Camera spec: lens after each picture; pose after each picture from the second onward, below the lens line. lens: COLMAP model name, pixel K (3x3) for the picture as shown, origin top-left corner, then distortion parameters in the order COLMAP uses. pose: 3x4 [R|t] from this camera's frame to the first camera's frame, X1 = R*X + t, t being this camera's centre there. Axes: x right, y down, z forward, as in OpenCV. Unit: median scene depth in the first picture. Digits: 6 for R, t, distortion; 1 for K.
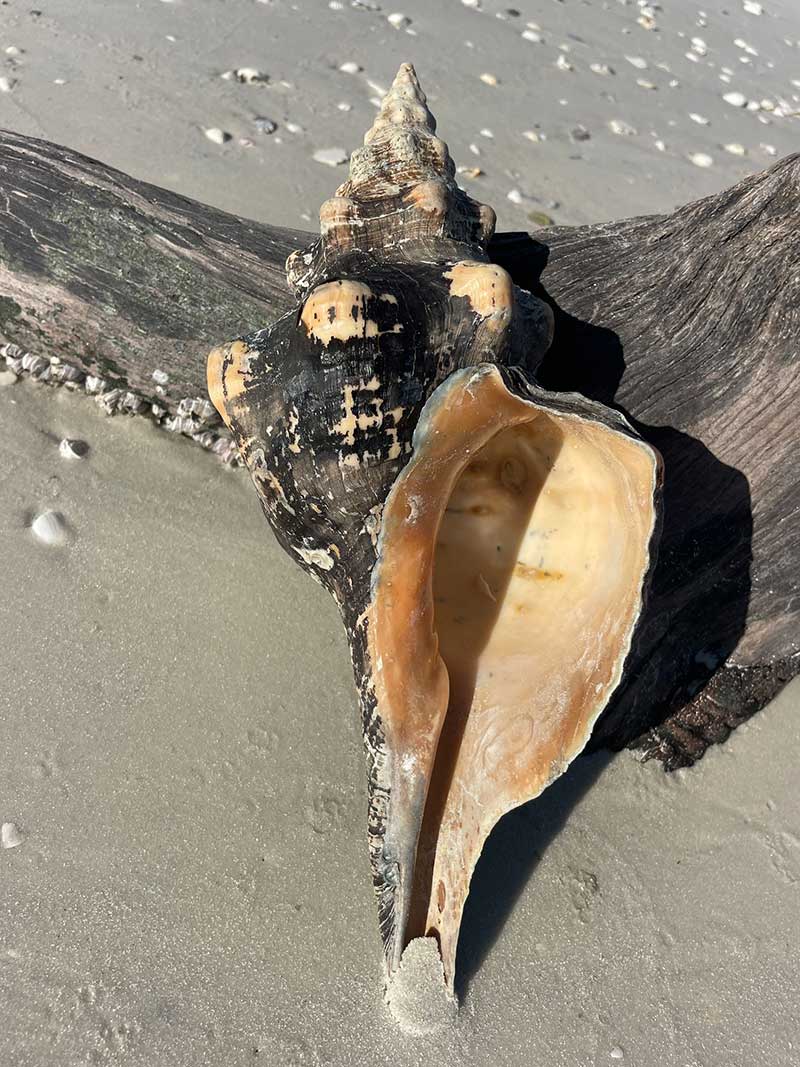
lens RADIAL K [[793.8, 0, 408.9], [0, 793.8, 531.1], [0, 0, 1]] dist [0.040183, -0.002094]
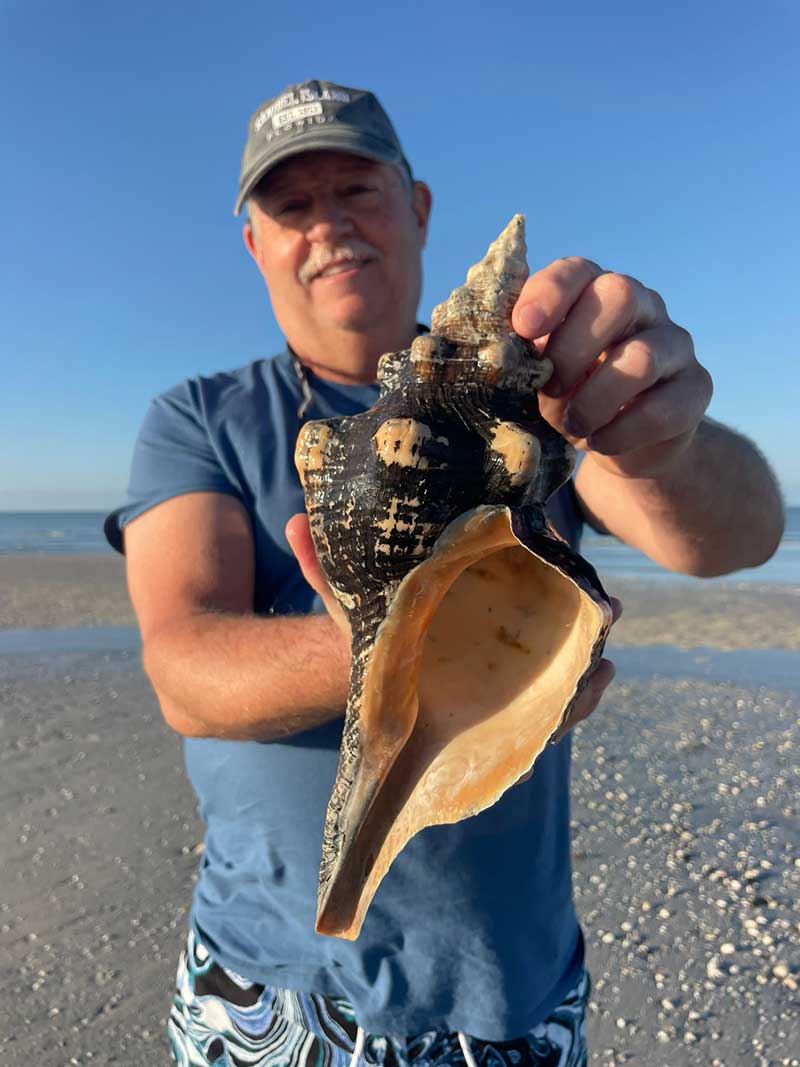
lens RADIAL K [[793.8, 0, 399.2], [0, 793.8, 527.5], [0, 0, 1]] dist [0.040183, -0.002094]
pose [[0.963223, 0.263797, -0.051104, 0.008988], [-0.256722, 0.959638, 0.114842, -0.280054], [0.079336, -0.097499, 0.992068, -0.302710]]
